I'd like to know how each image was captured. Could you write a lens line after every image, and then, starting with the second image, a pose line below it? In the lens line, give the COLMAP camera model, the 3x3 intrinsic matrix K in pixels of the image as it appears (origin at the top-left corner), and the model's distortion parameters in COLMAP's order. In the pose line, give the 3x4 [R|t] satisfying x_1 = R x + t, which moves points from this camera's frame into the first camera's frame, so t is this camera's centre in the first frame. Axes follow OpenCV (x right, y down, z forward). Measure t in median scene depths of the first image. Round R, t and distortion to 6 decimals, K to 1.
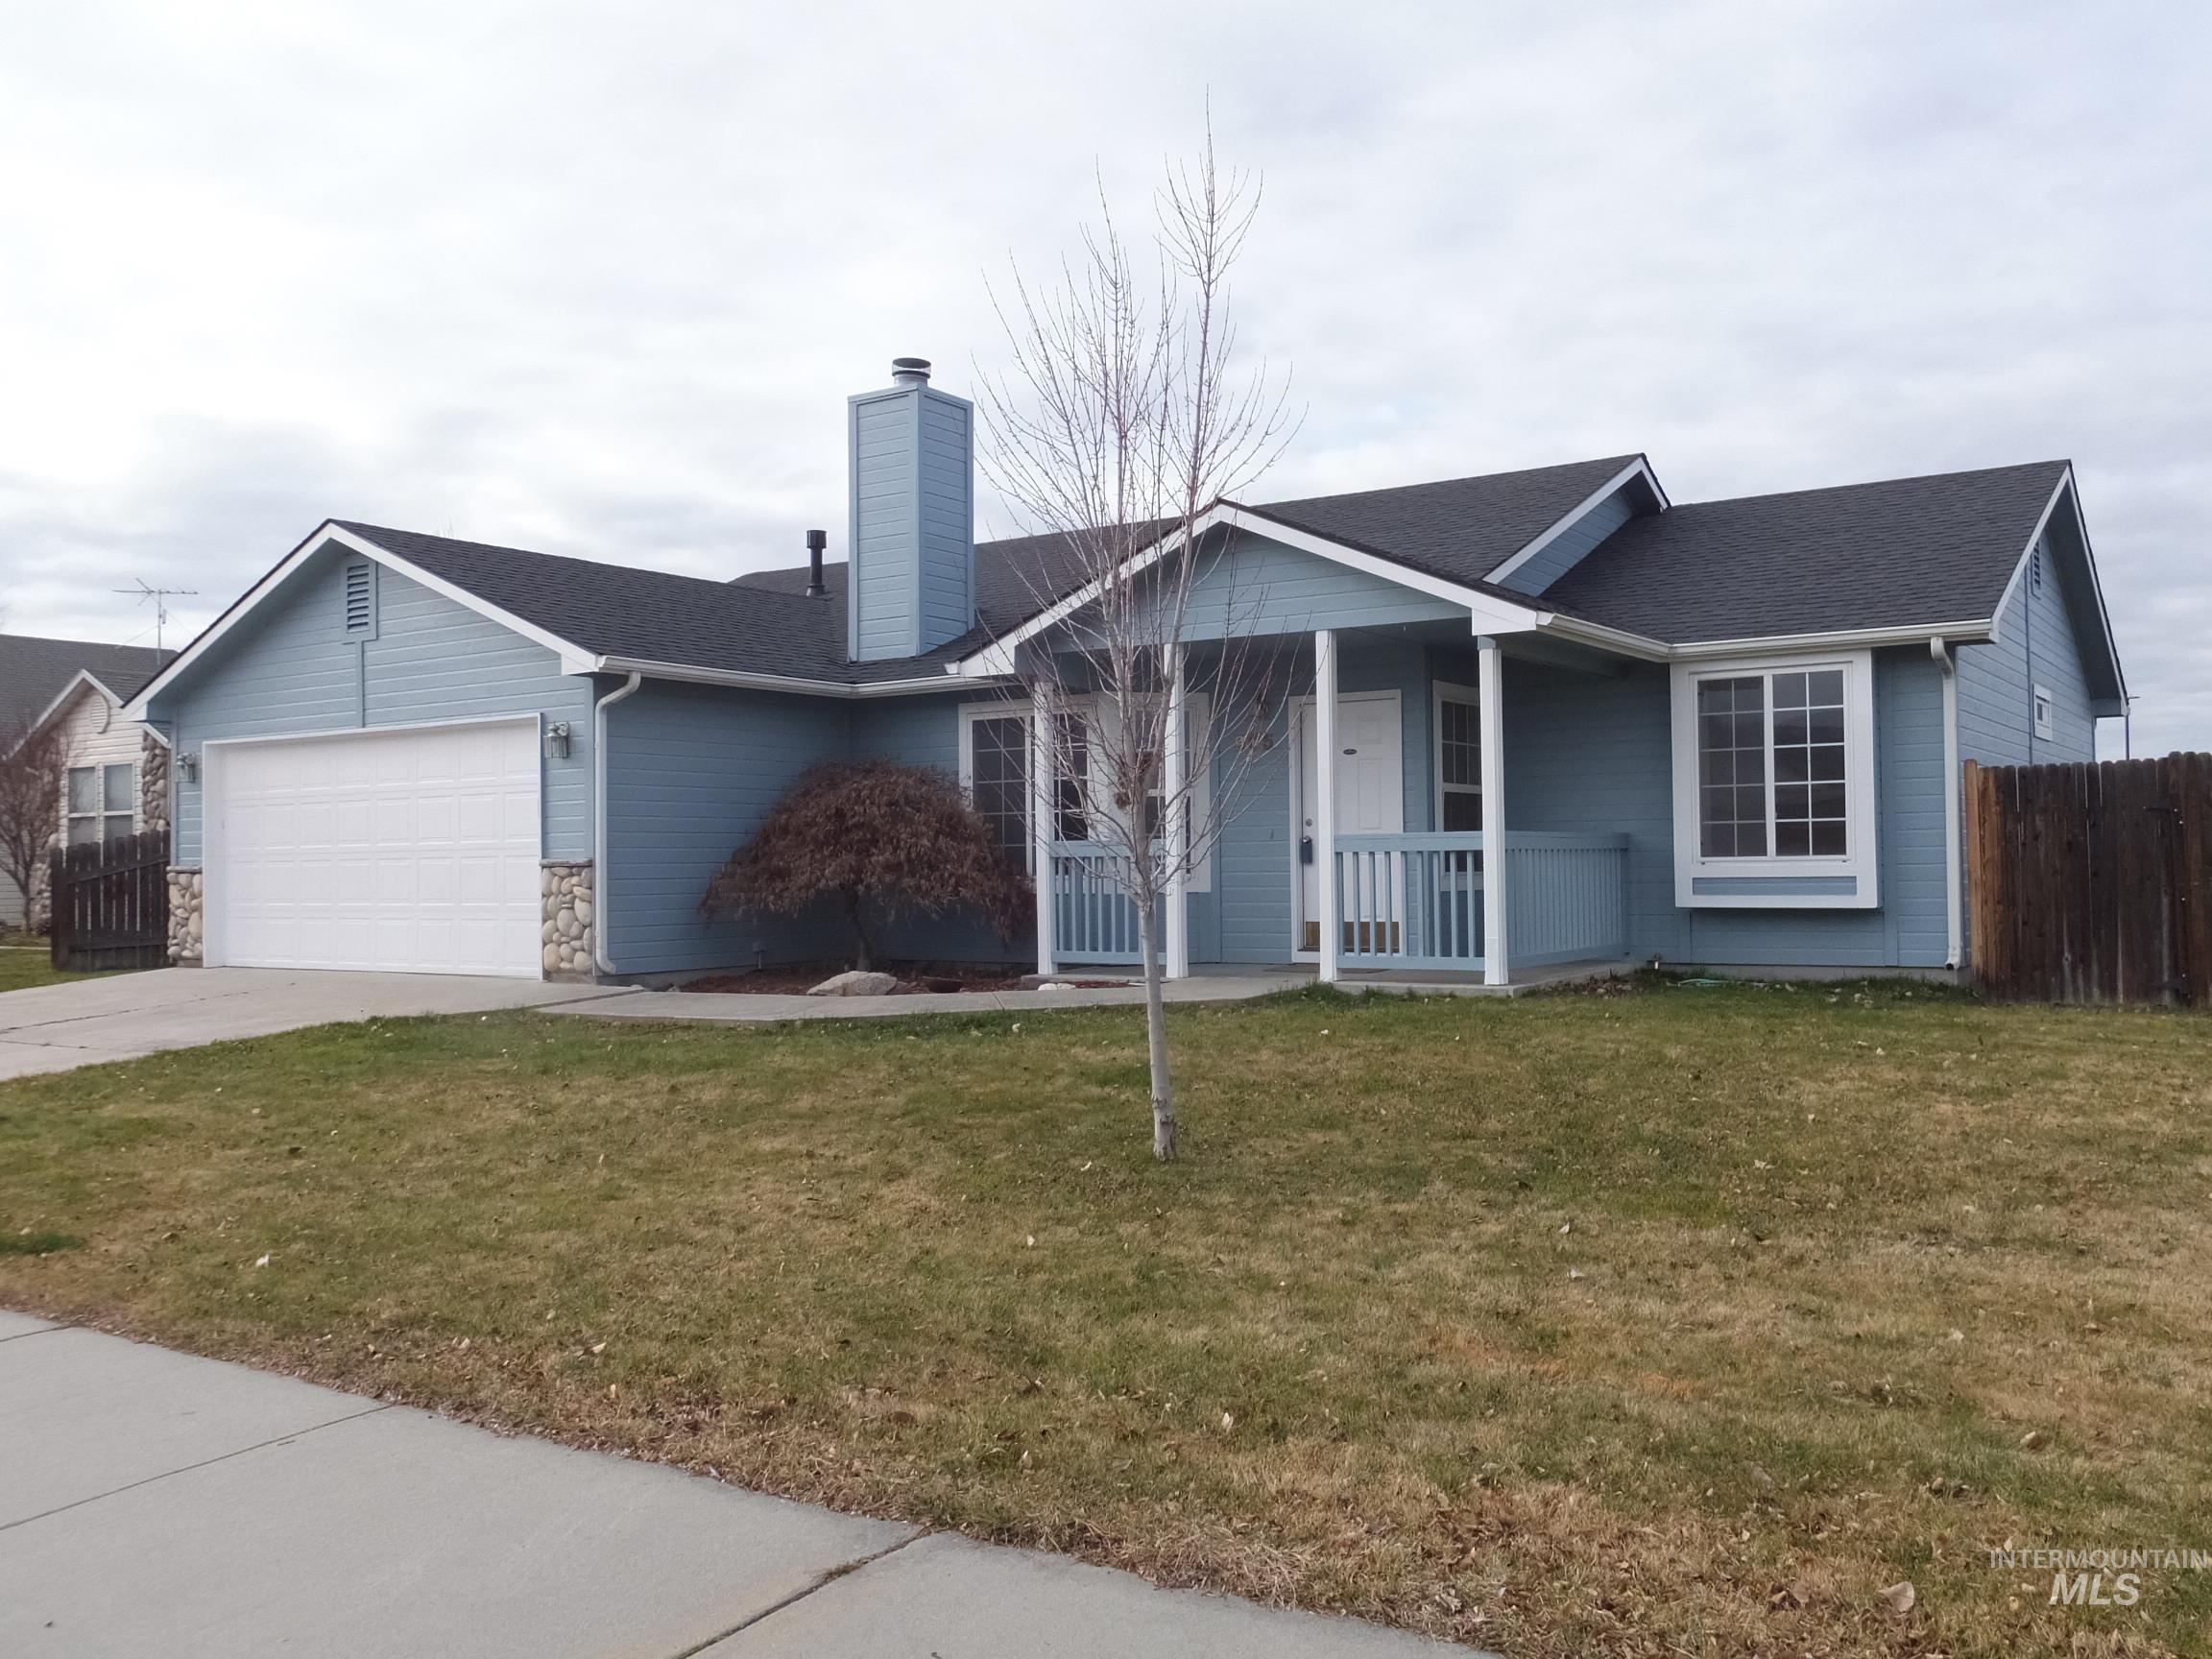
lens RADIAL K [[1859.4, 0, 1106.0], [0, 1859.4, 829.5], [0, 0, 1]] dist [-0.082589, 0.000441]
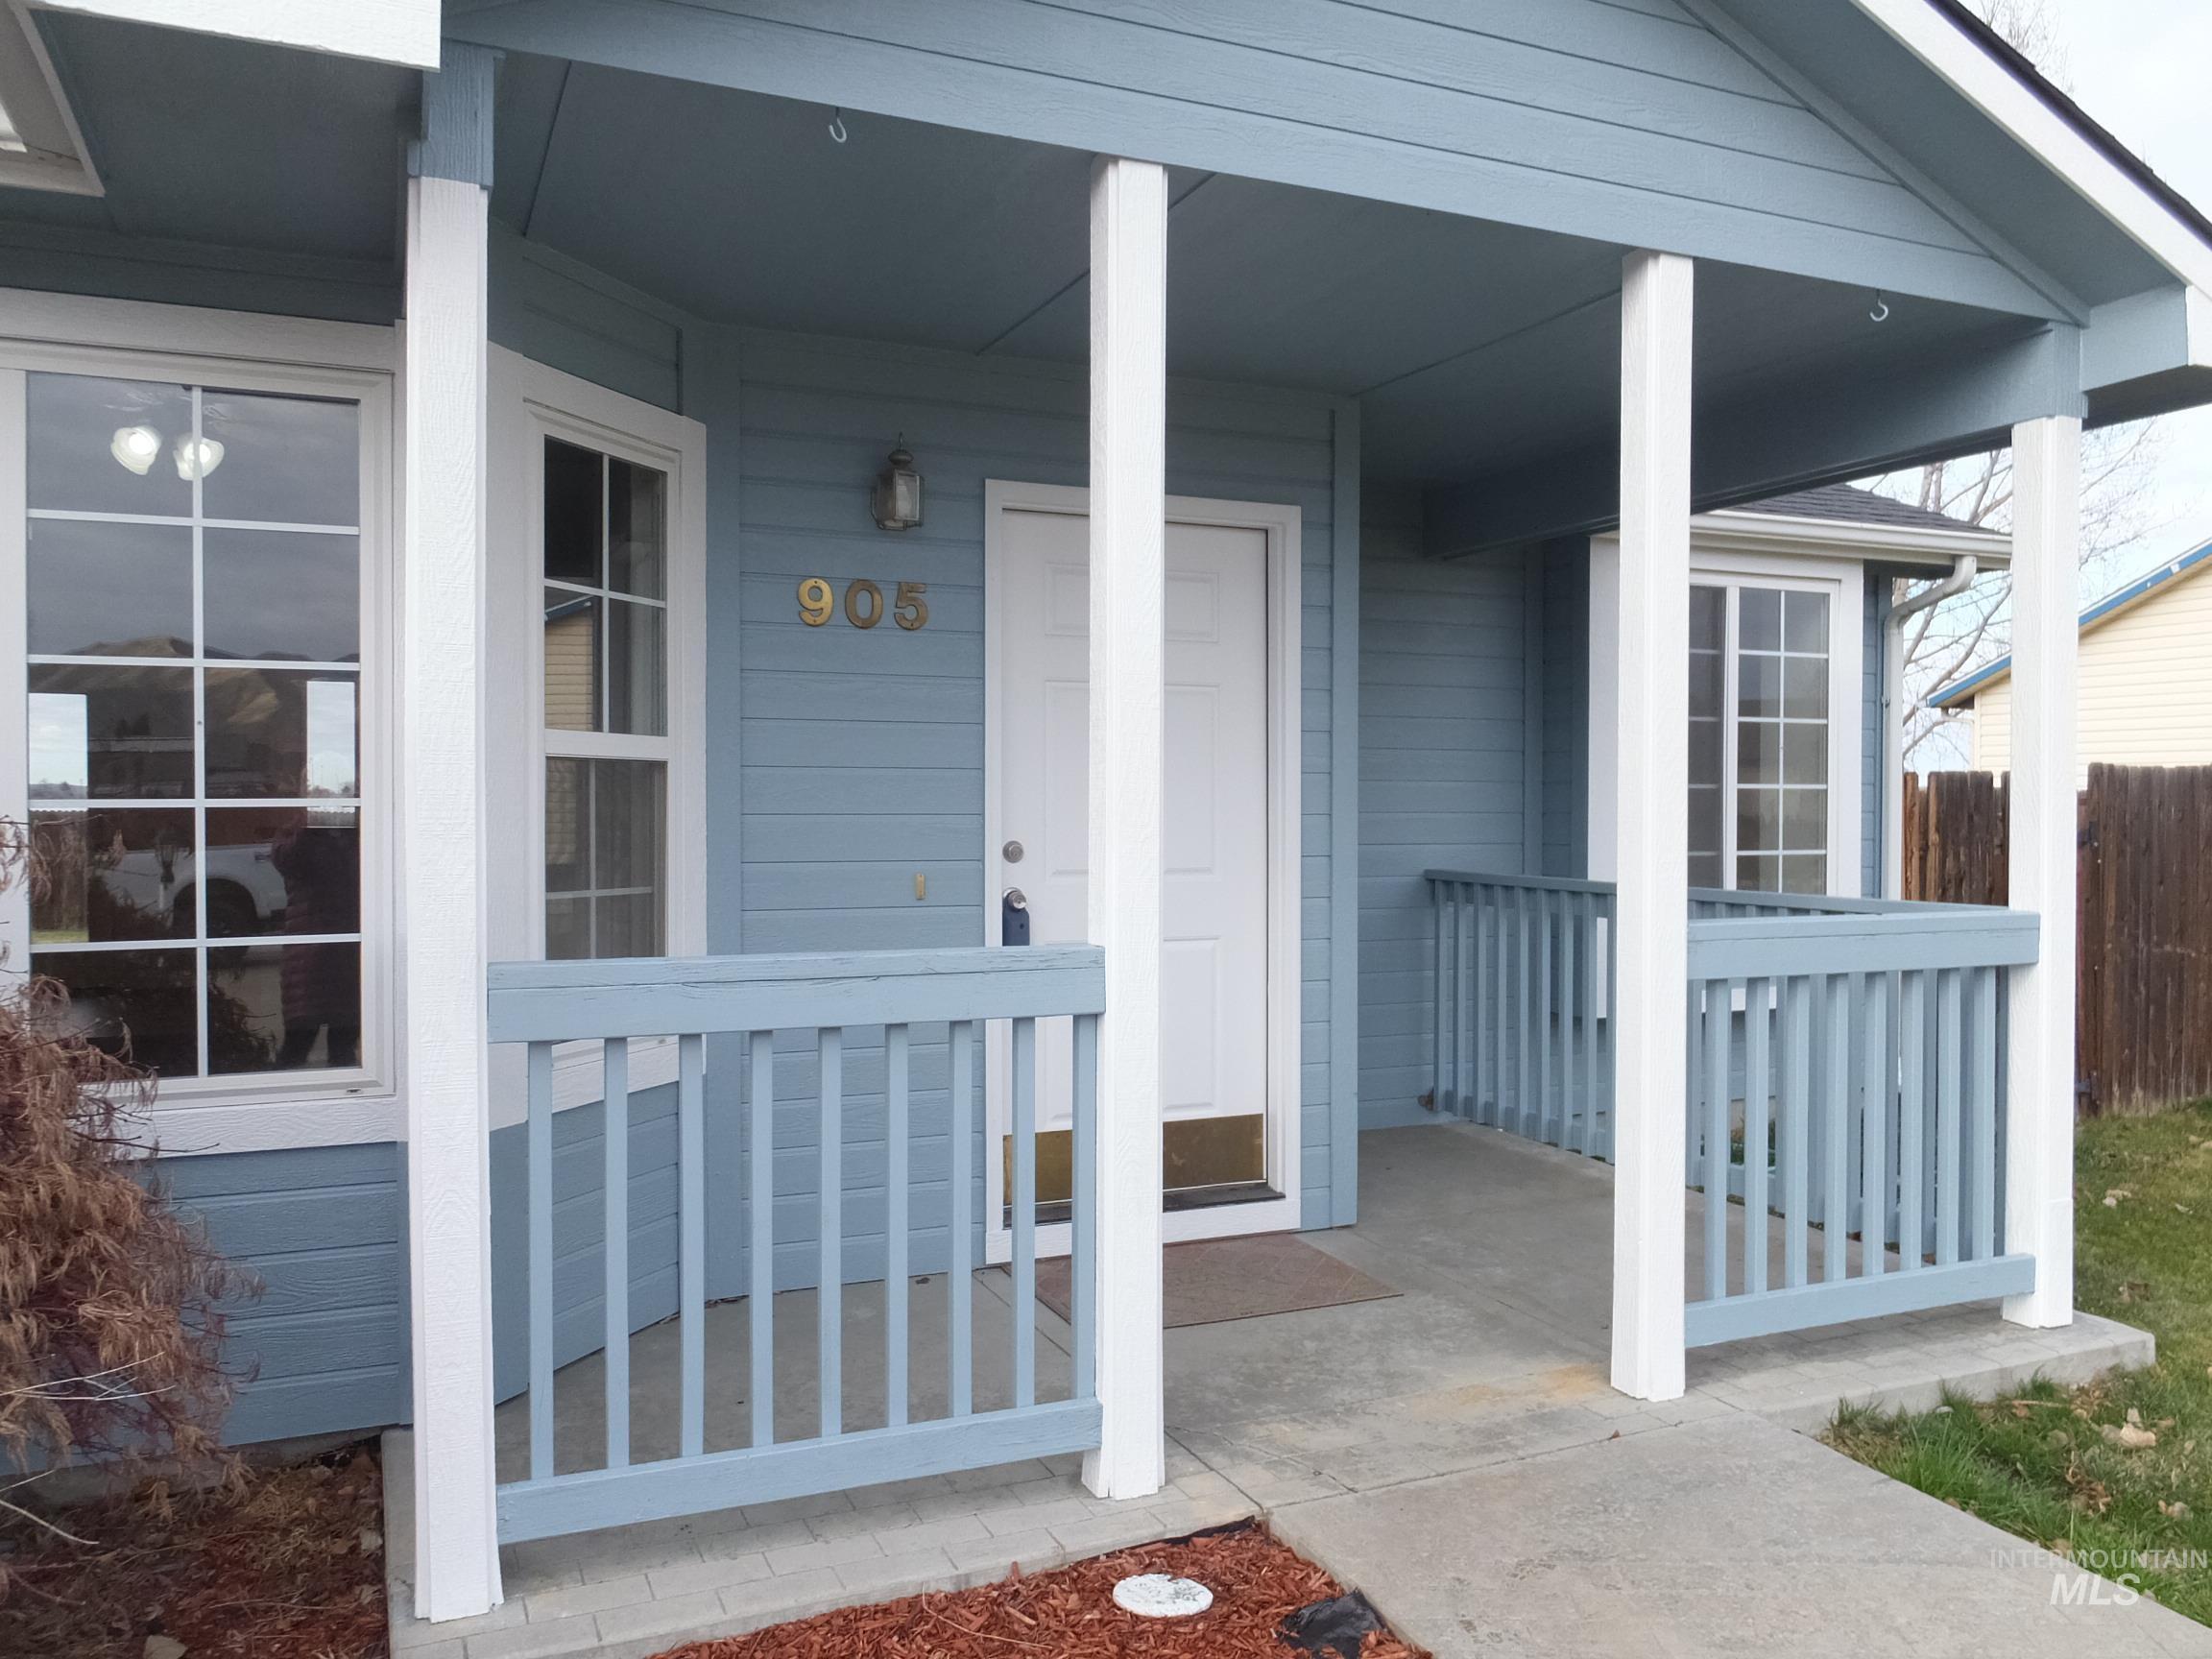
lens RADIAL K [[1673.3, 0, 1092.6], [0, 1673.3, 819.2], [0, 0, 1]] dist [0.001989, -0.016288]
pose [[0.532547, 0.005196, 0.846385, -0.154600], [-0.028552, 0.999522, 0.011829, -0.014558], [-0.845919, -0.030465, 0.532441, 0.856943]]
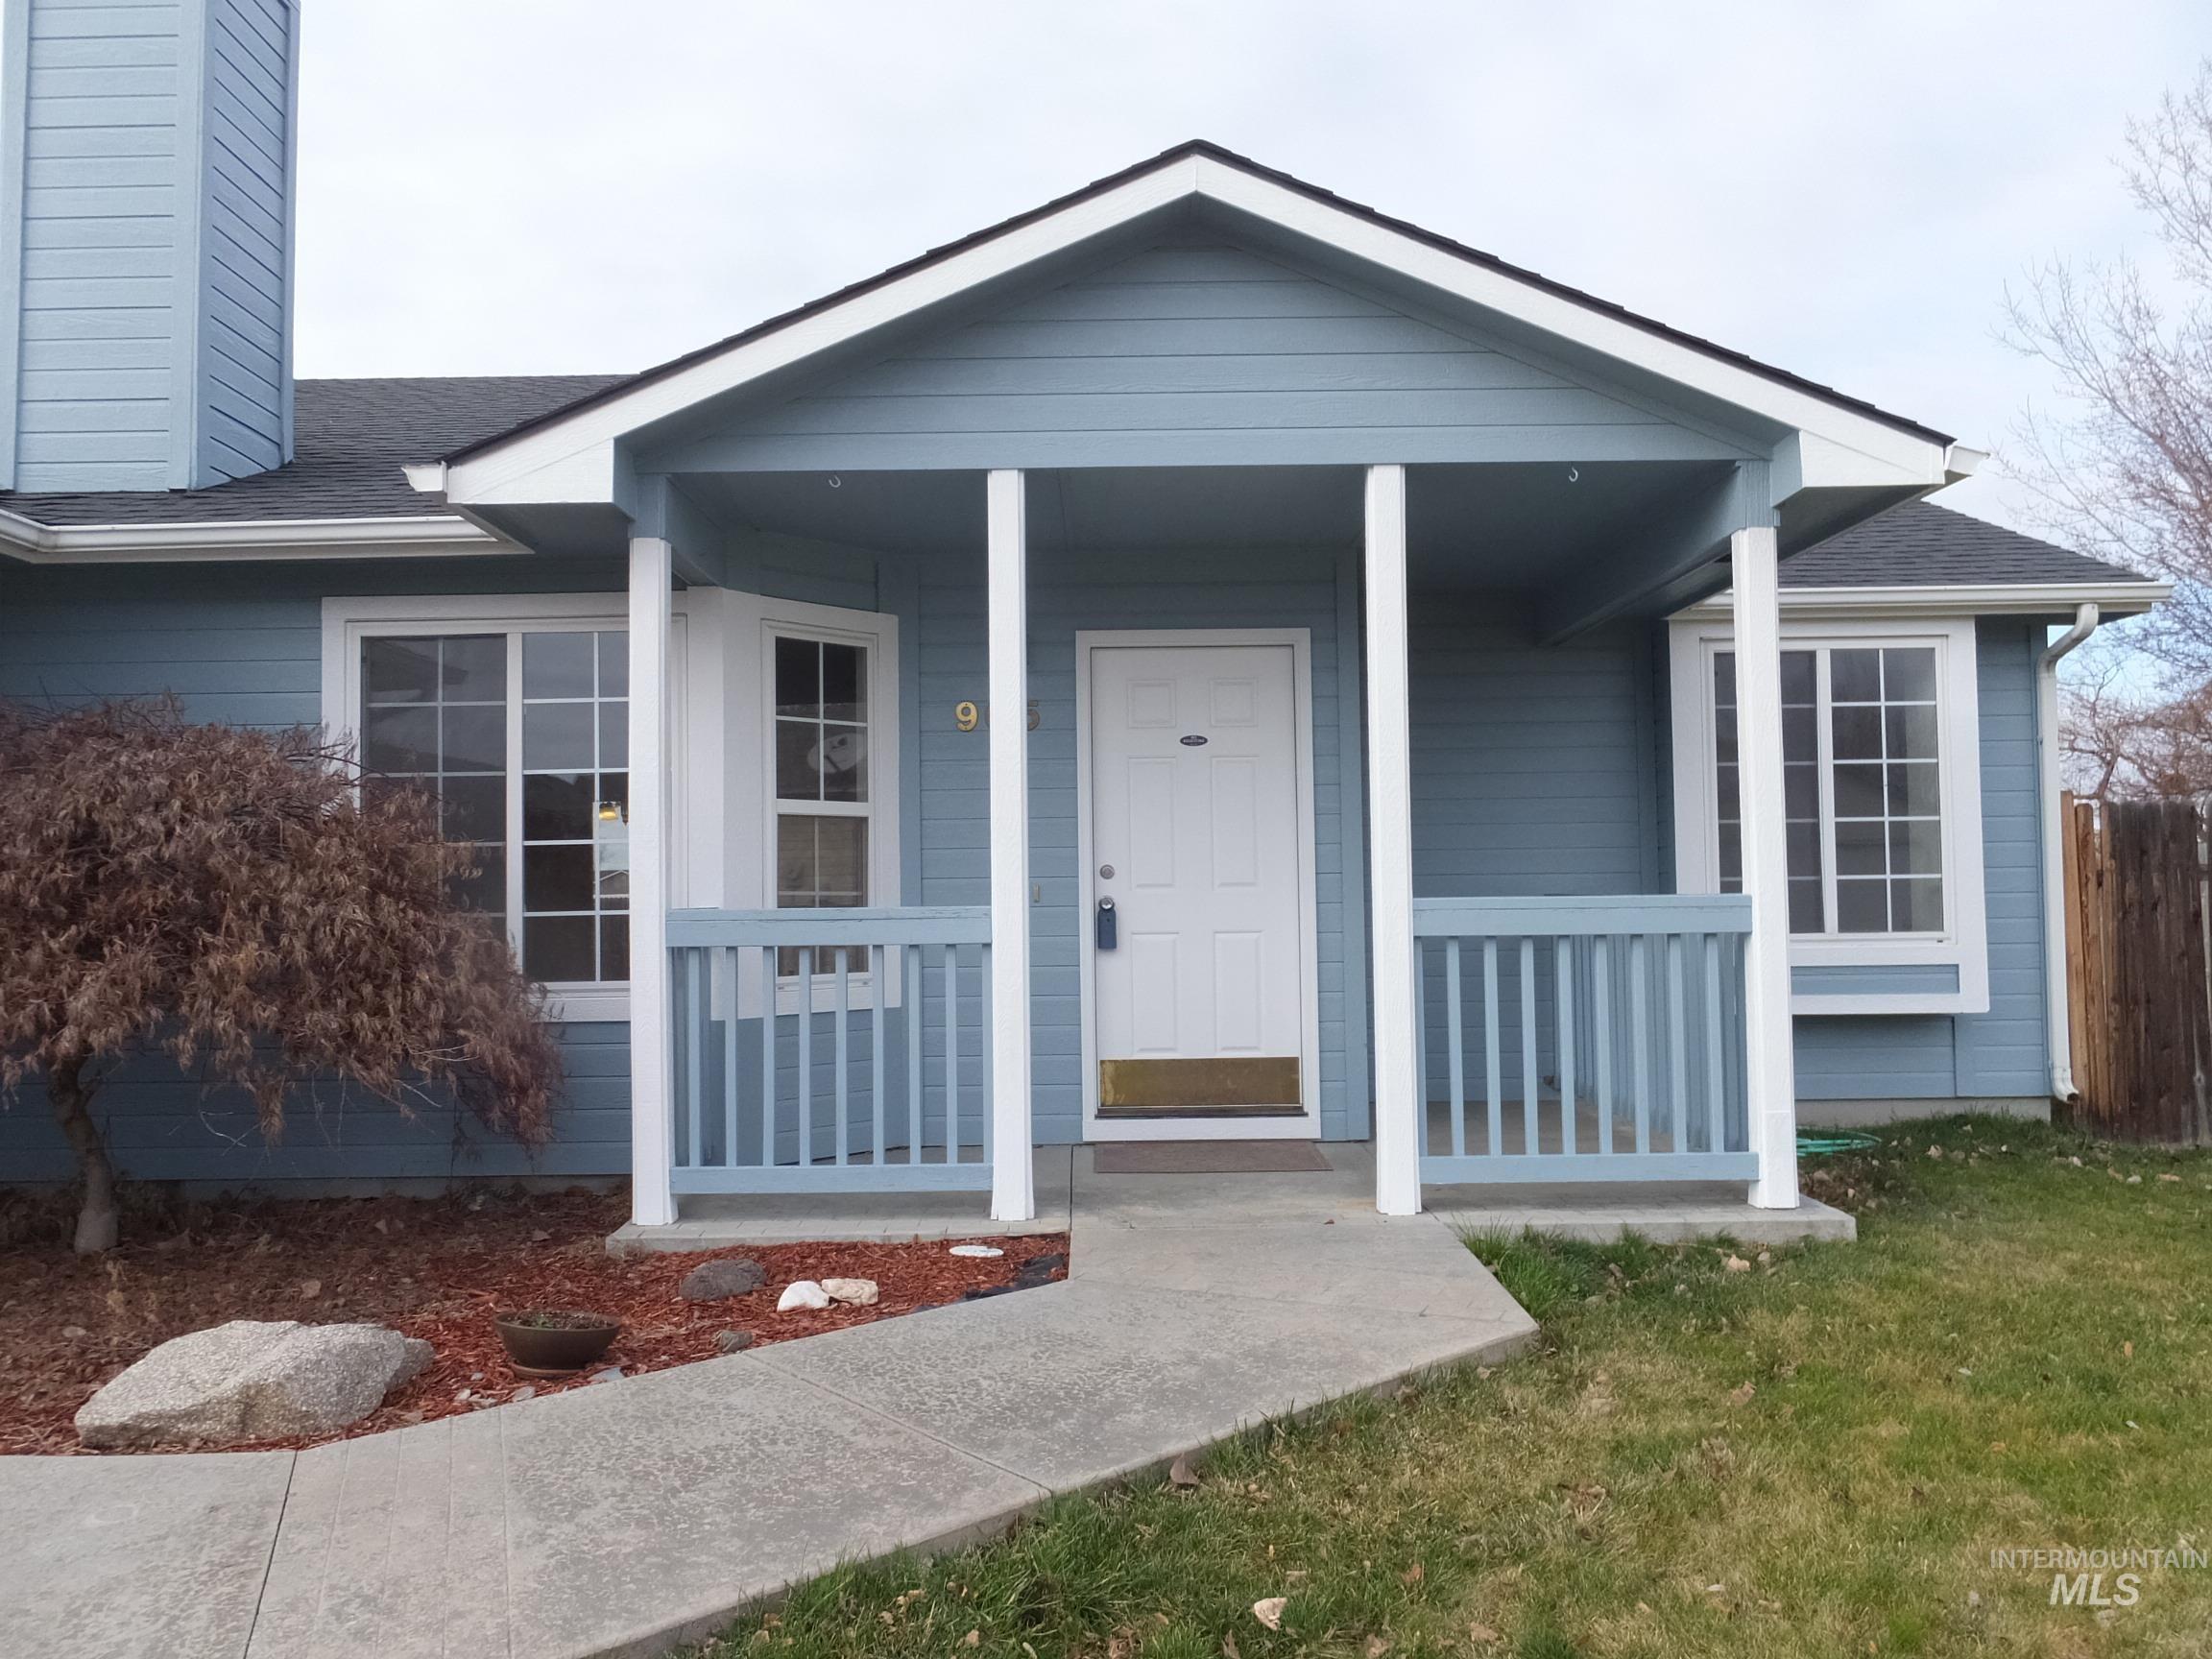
lens RADIAL K [[1673.3, 0, 1092.6], [0, 1673.3, 819.2], [0, 0, 1]] dist [0.001989, -0.016288]
pose [[0.830160, 0.027294, 0.556857, -0.166529], [-0.009695, 0.999357, -0.034529, -0.002282], [-0.557441, 0.023266, 0.829890, 0.634092]]
